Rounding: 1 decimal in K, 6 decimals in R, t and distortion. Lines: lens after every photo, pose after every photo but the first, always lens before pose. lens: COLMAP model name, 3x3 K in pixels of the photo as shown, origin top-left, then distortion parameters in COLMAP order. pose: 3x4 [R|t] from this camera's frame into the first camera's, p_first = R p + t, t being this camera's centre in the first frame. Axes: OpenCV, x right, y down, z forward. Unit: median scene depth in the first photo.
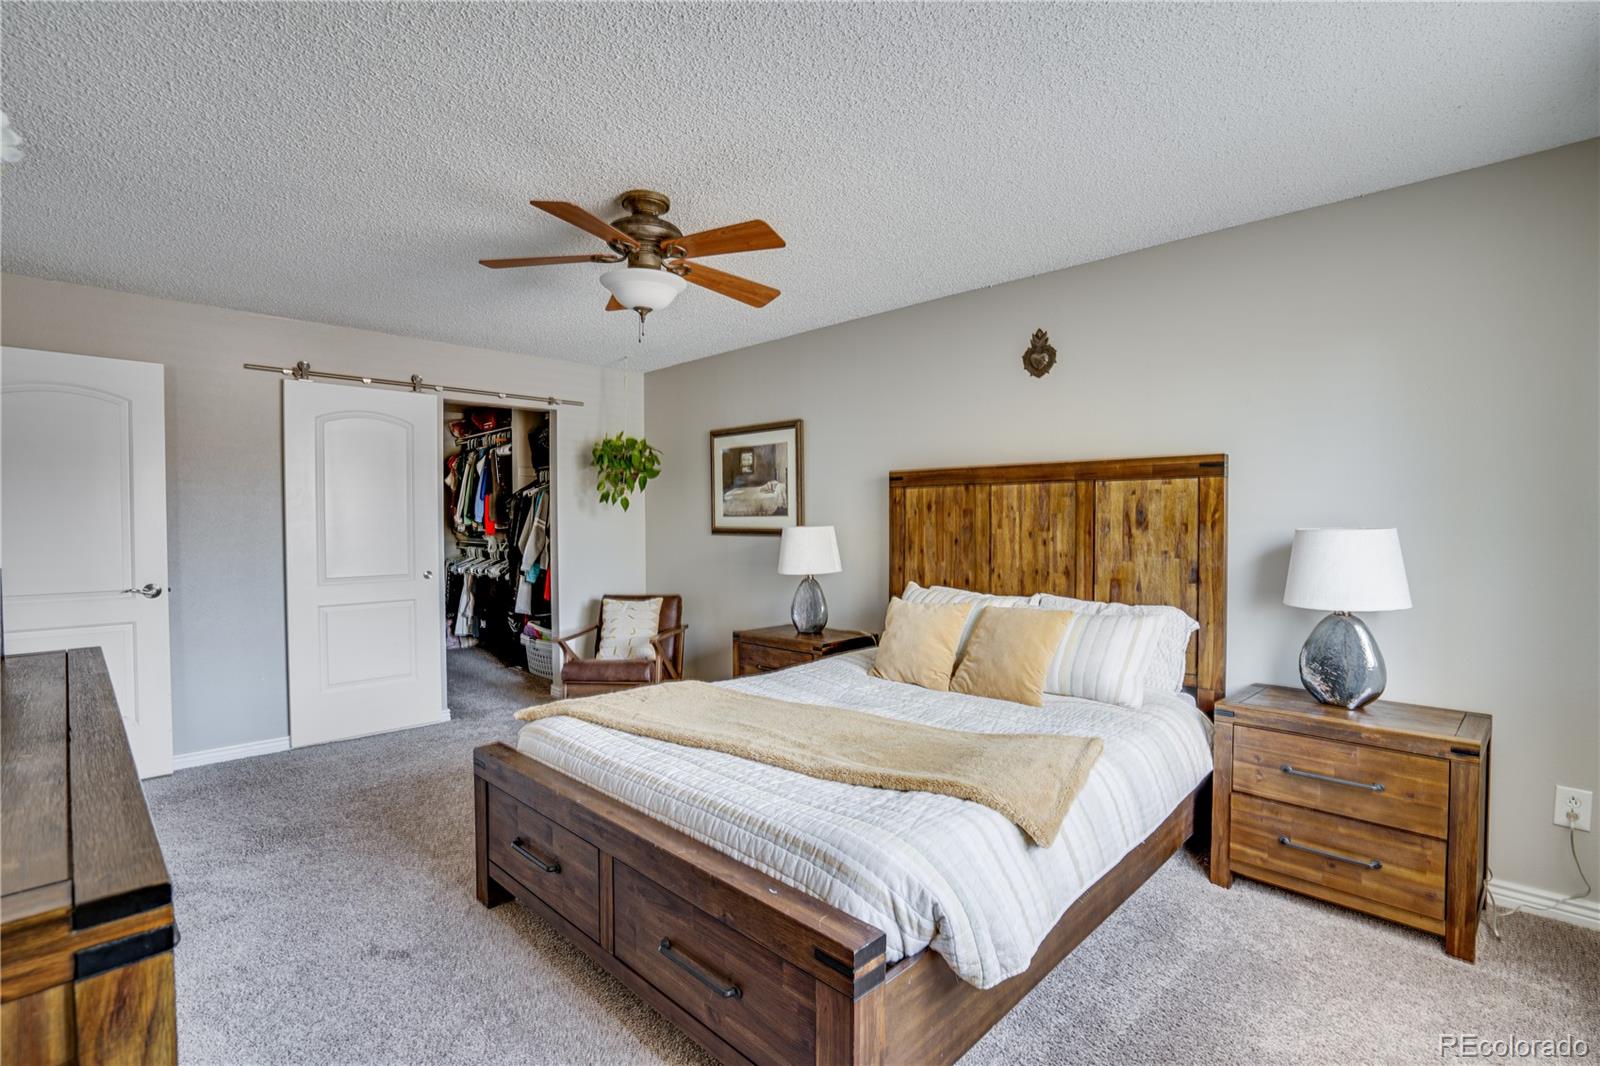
lens RADIAL K [[742.1, 0, 794.8], [0, 742.1, 520.7], [0, 0, 1]] dist [-0.034556, 0.006030]
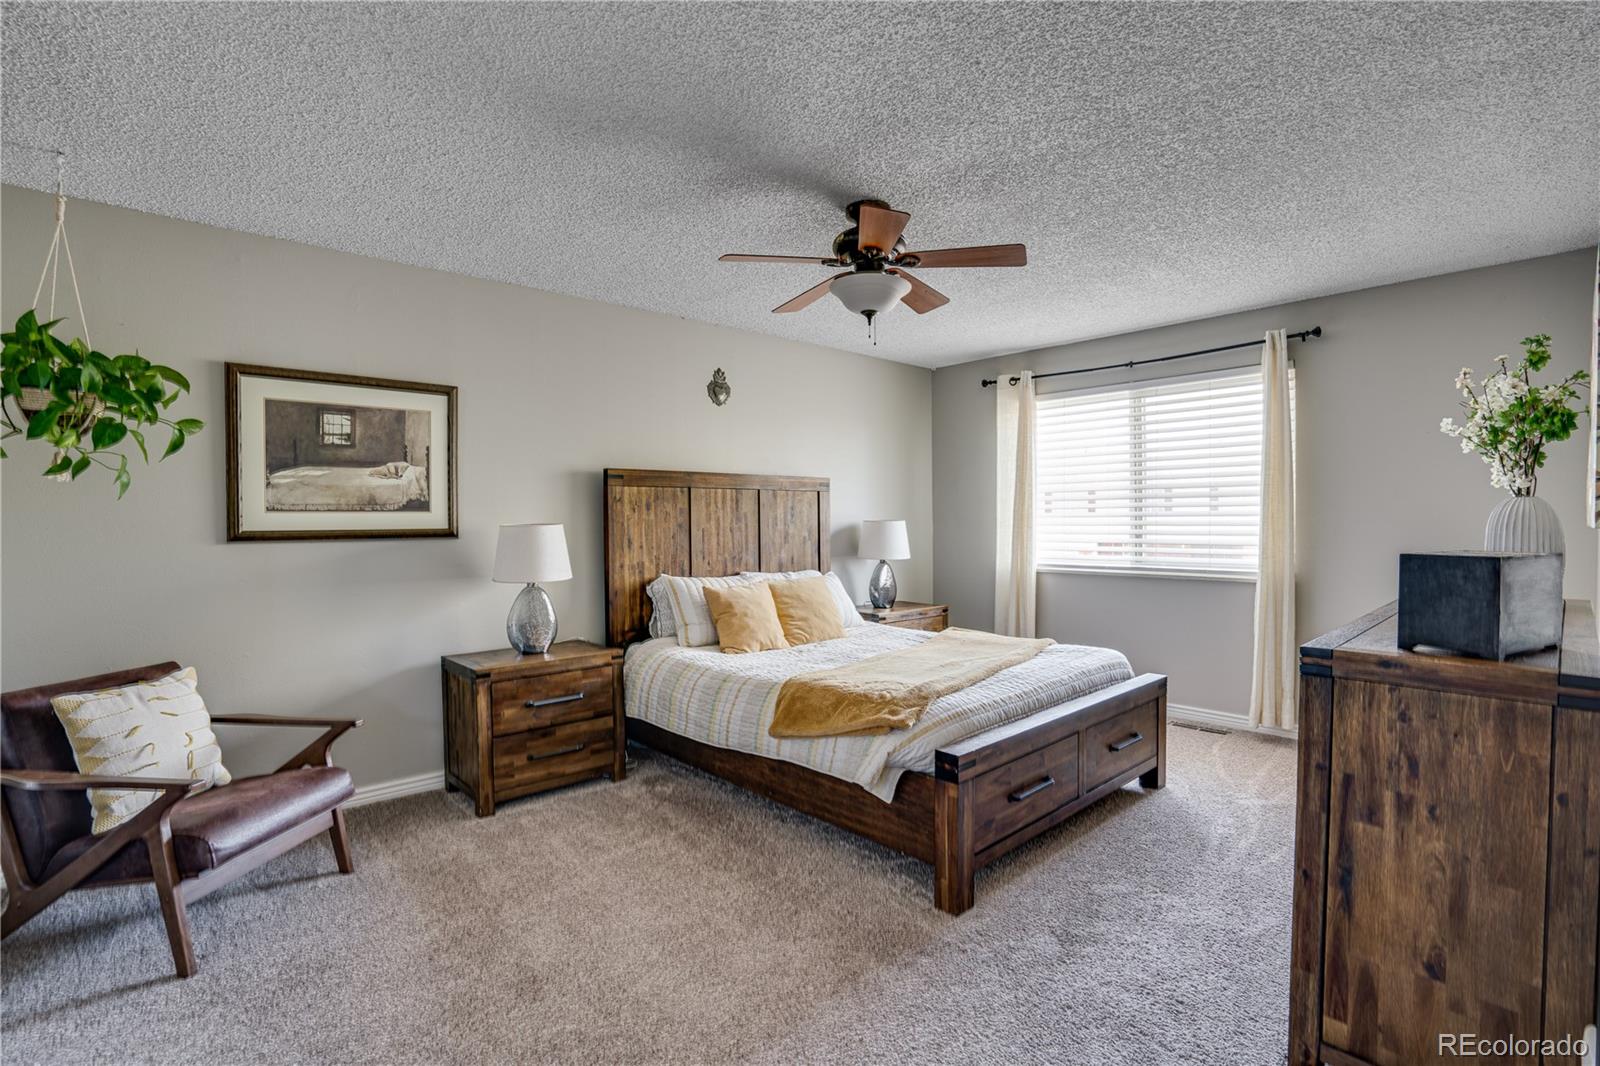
lens RADIAL K [[742.1, 0, 802.4], [0, 742.1, 538.7], [0, 0, 1]] dist [-0.034556, 0.006030]
pose [[0.067409, -0.020430, 0.997516, -0.701477], [0.009334, 0.999759, 0.019846, 0.008677], [-0.997682, 0.007973, 0.067584, 0.571945]]
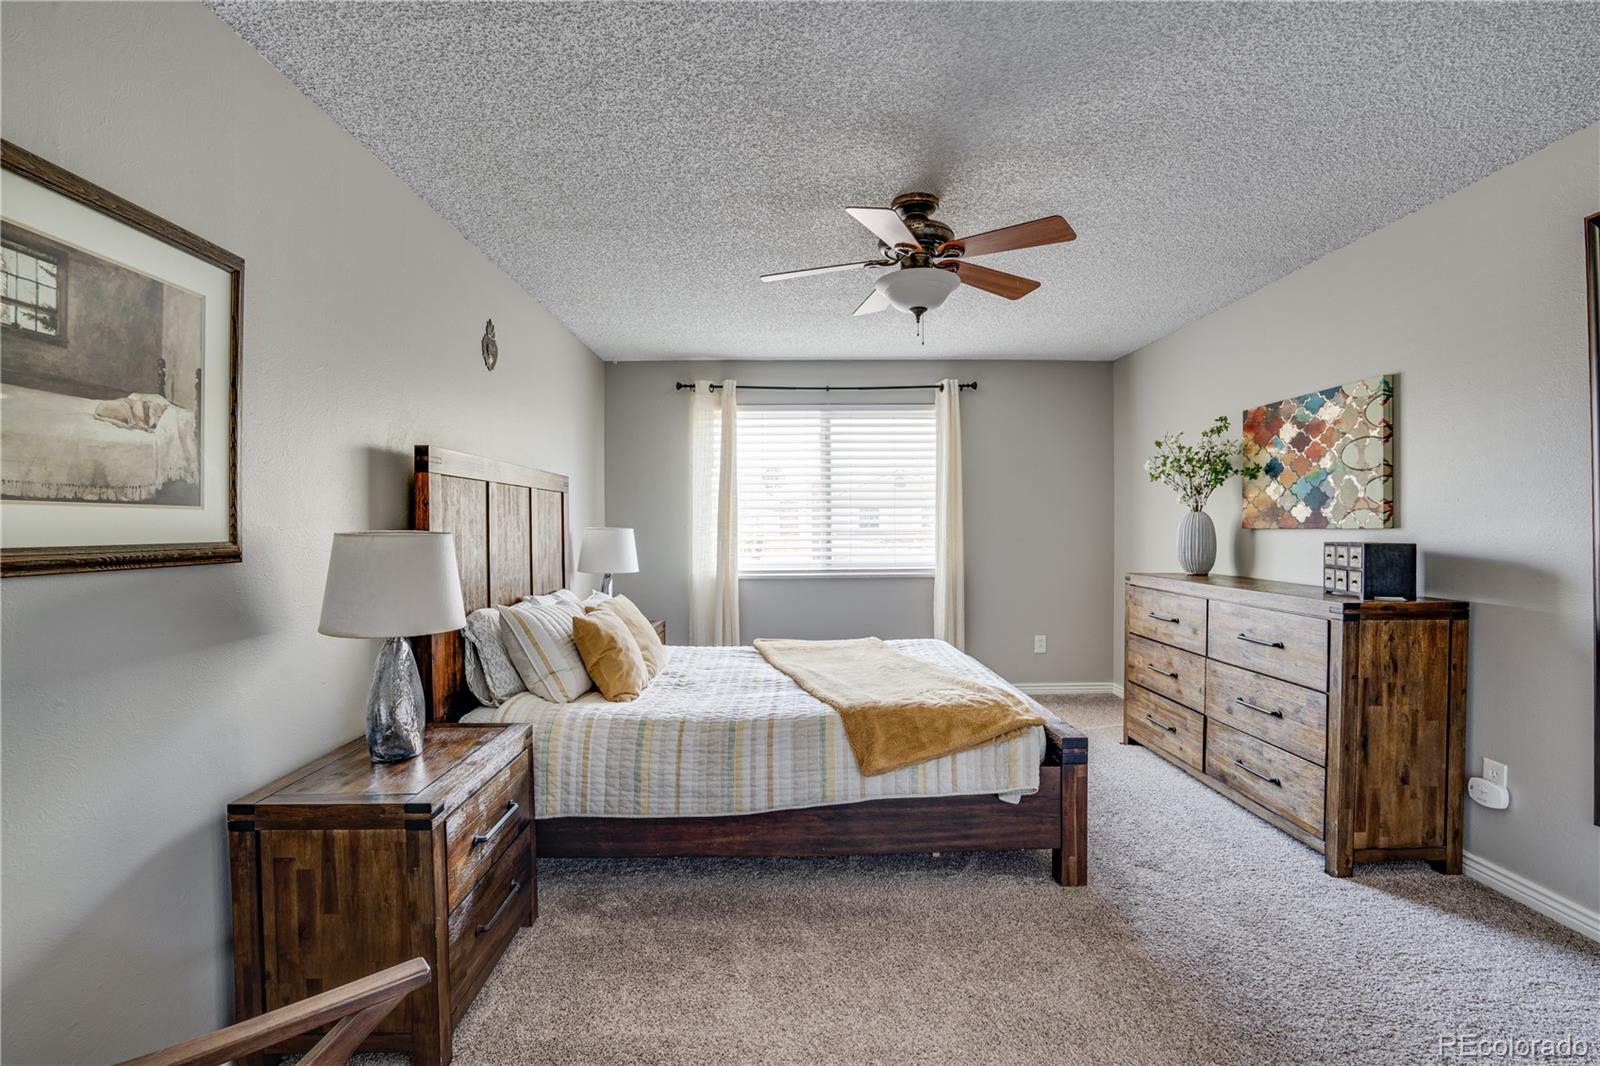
lens RADIAL K [[742.1, 0, 808.7], [0, 742.1, 537.4], [0, 0, 1]] dist [-0.034556, 0.006030]
pose [[-0.707892, -0.001270, 0.706319, -0.447512], [0.012636, 0.999816, 0.014462, 0.006373], [-0.706207, 0.019162, -0.707746, 1.022114]]
